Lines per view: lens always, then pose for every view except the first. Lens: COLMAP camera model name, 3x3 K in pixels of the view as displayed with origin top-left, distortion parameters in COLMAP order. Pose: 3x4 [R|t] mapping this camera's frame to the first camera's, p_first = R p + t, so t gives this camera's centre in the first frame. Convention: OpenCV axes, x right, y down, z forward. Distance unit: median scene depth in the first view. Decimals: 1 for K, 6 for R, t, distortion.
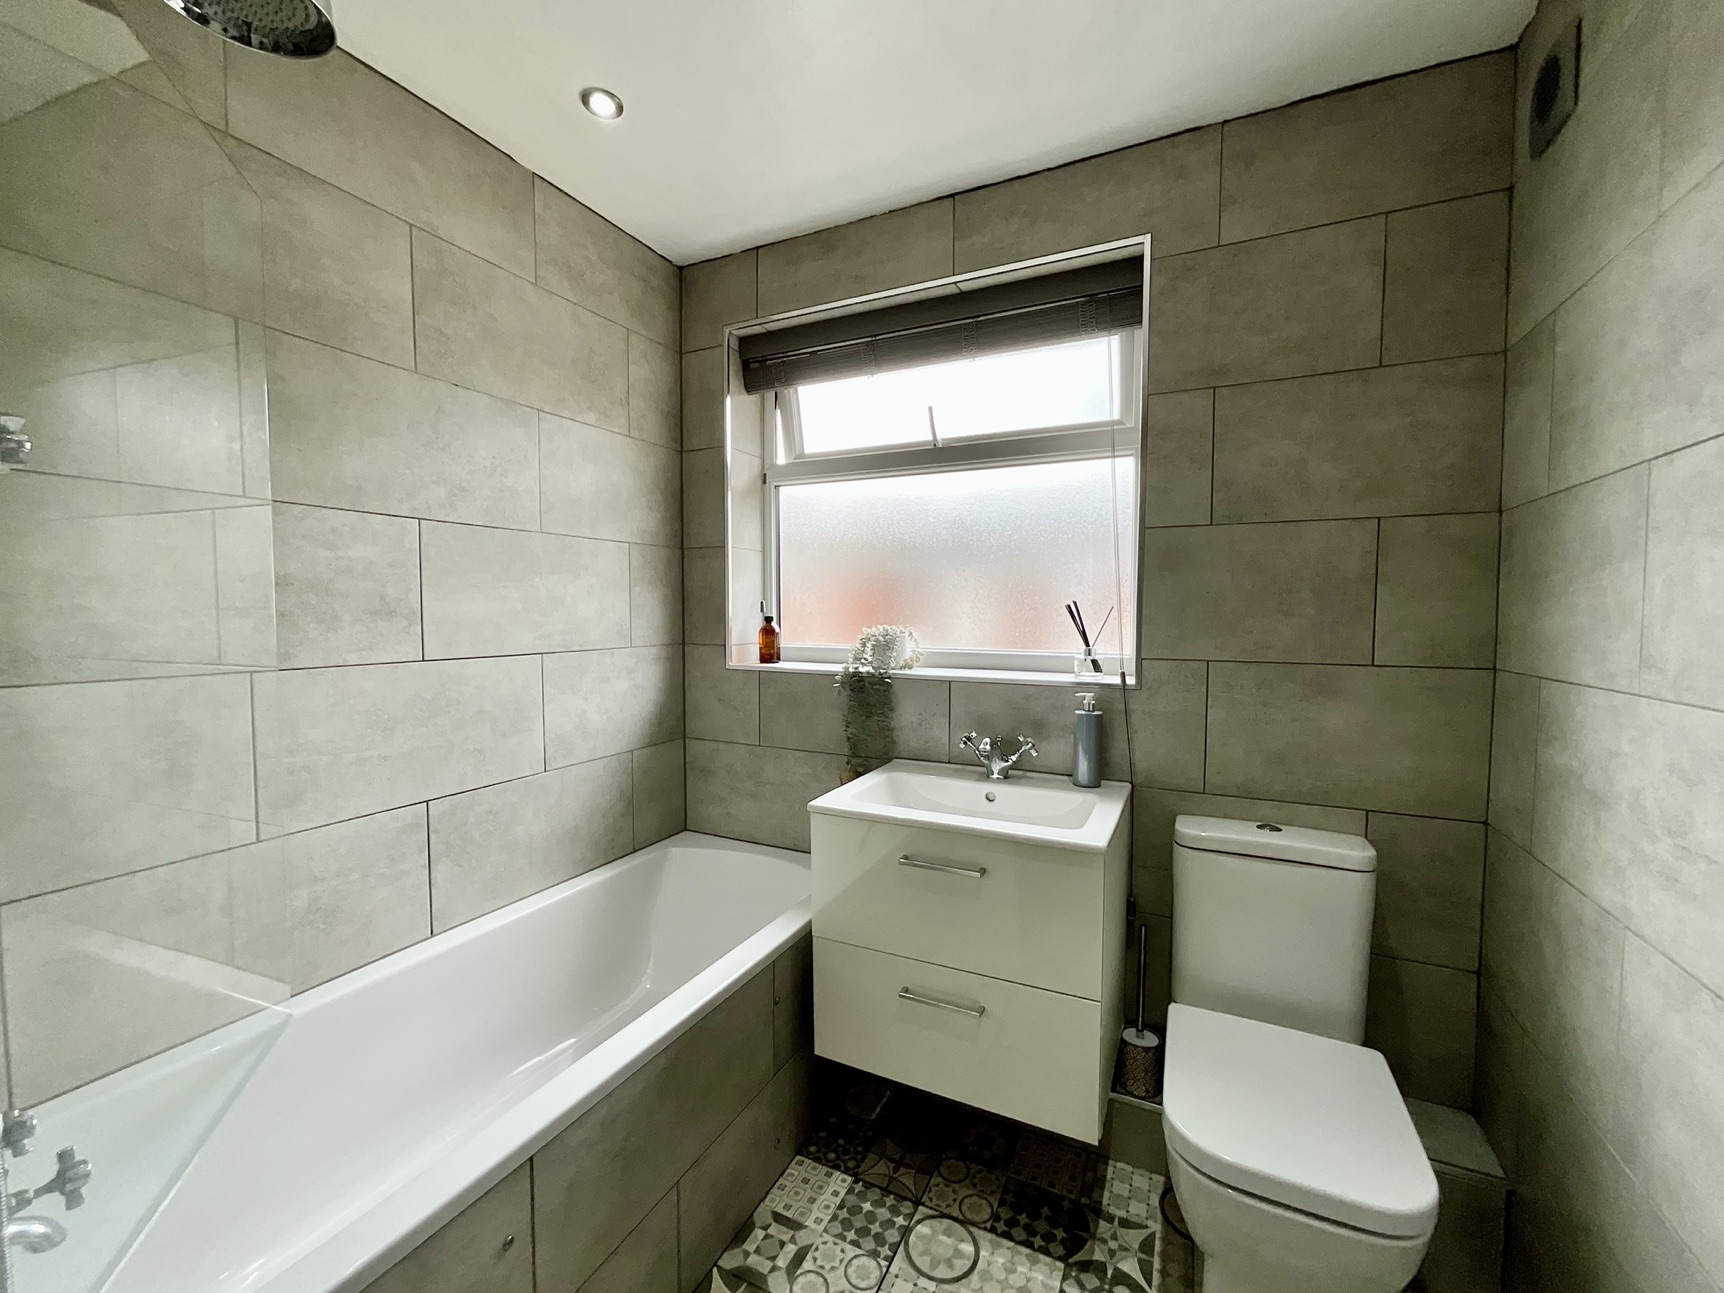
lens RADIAL K [[697.3, 0, 866.9], [0, 697.3, 642.4], [0, 0, 1]] dist [-0.001822, -0.000740]
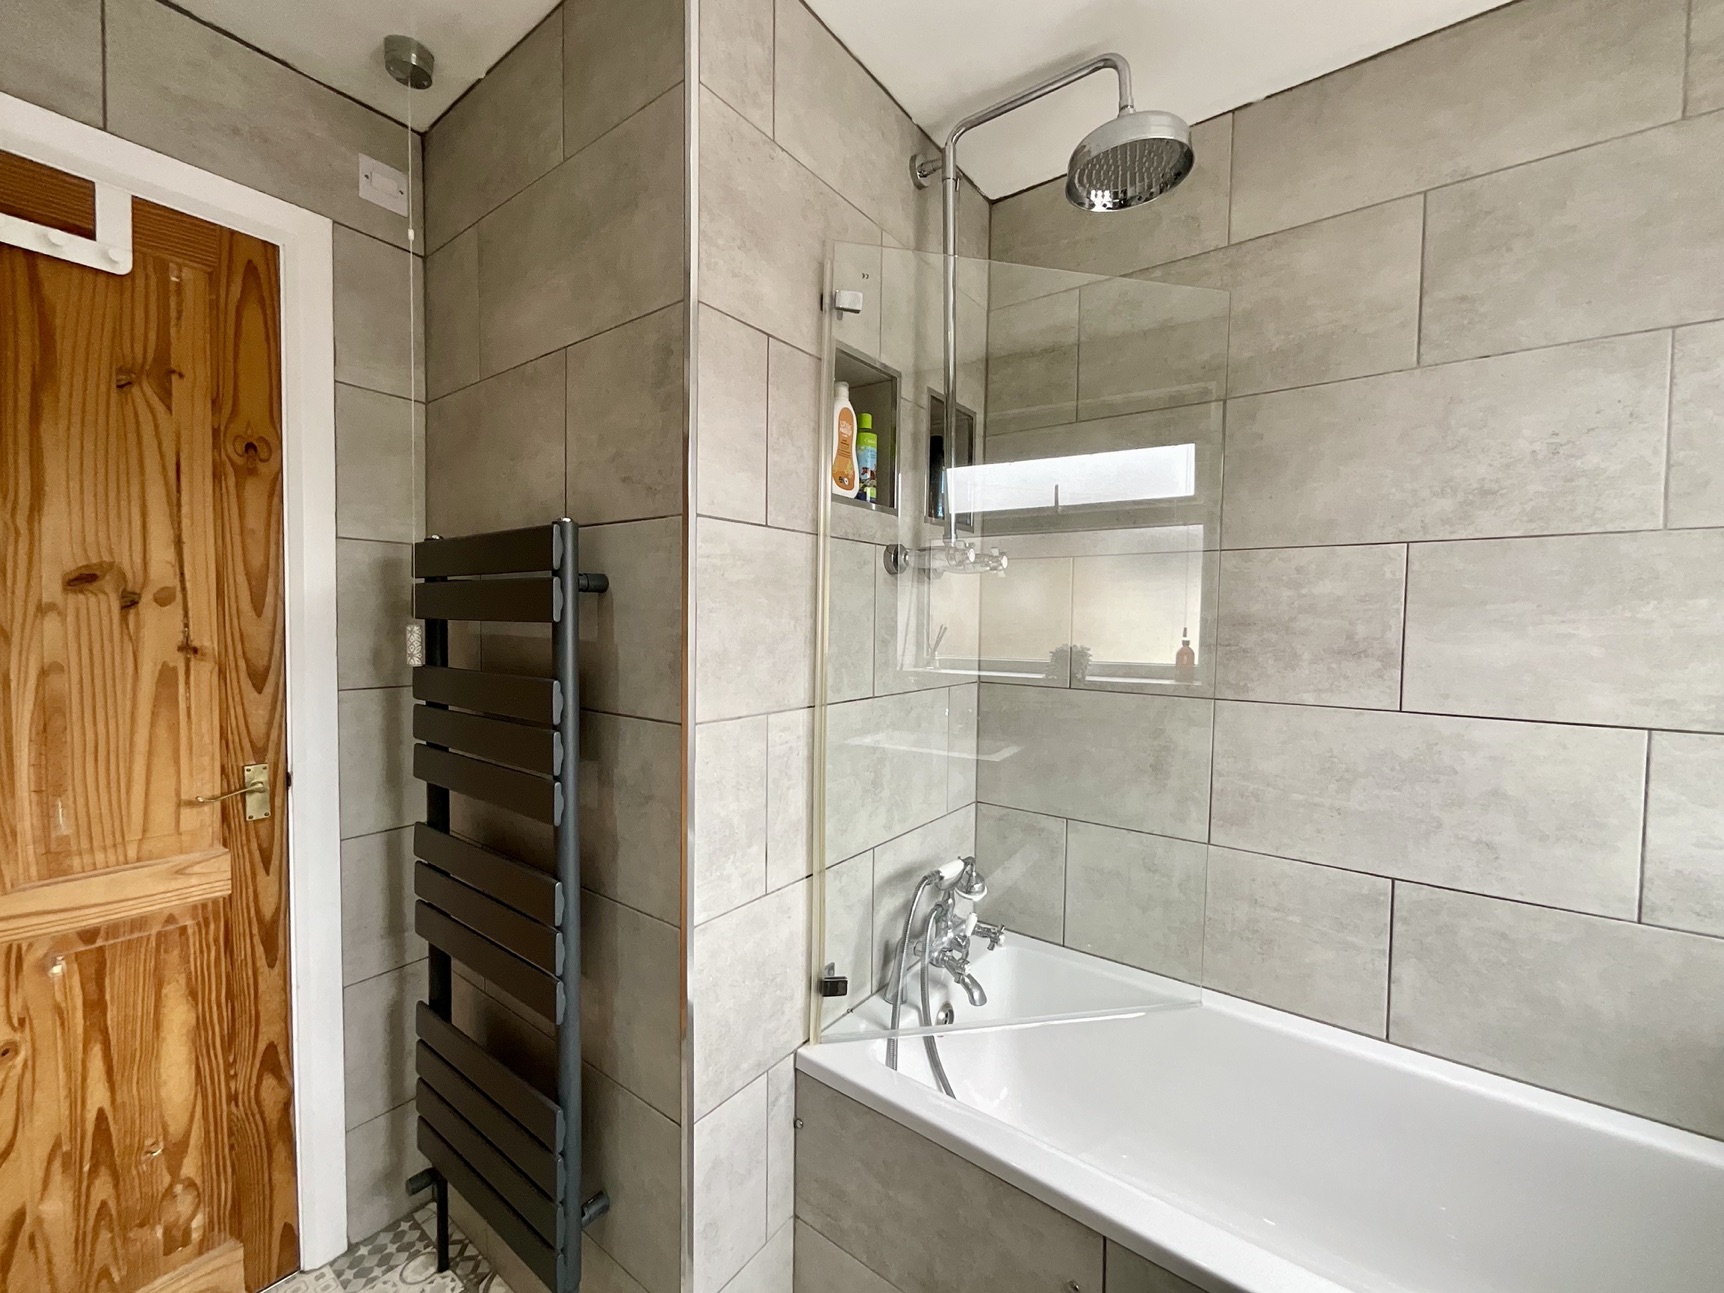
lens RADIAL K [[697.3, 0, 868.0], [0, 697.3, 654.2], [0, 0, 1]] dist [-0.001822, -0.000740]
pose [[-0.189984, 0.032930, -0.981235, 0.311423], [-0.063241, 0.996951, 0.045702, -0.041298], [0.979748, 0.070737, -0.187322, 0.537483]]
